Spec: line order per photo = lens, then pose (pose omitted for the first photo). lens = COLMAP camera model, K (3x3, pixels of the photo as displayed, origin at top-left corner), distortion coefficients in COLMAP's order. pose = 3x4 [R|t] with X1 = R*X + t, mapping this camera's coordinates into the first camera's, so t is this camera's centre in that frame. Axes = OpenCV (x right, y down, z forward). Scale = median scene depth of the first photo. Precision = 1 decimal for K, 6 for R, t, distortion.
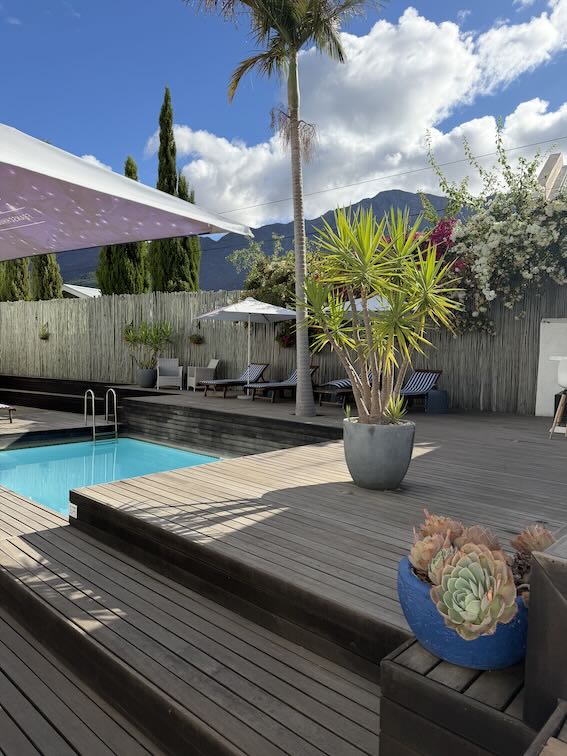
lens RADIAL K [[534.3, 0, 302.6], [0, 534.3, 382.1], [0, 0, 1]] dist [0.050912, -0.039717]
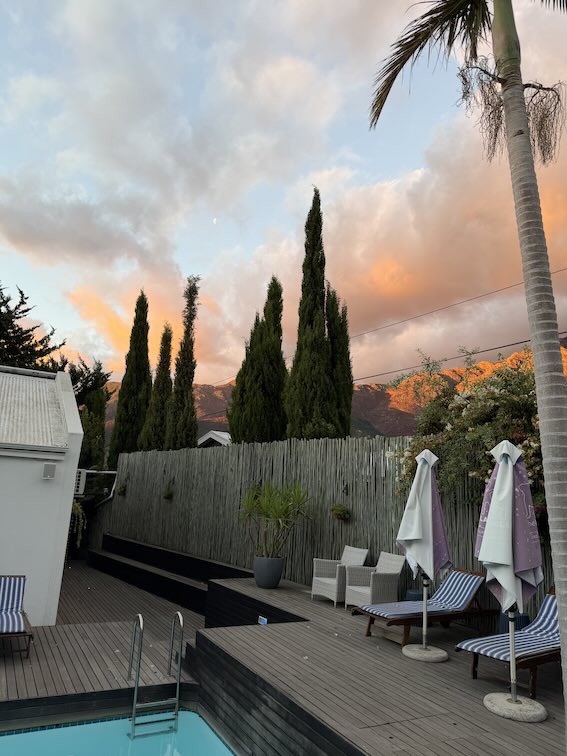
lens RADIAL K [[534.3, 0, 276.3], [0, 534.3, 375.1], [0, 0, 1]] dist [0.050912, -0.039717]
pose [[0.931200, -0.048179, -0.361311, -0.029680], [-0.053759, 0.962235, -0.266861, -0.061920], [0.360523, 0.267924, 0.893443, 0.345050]]
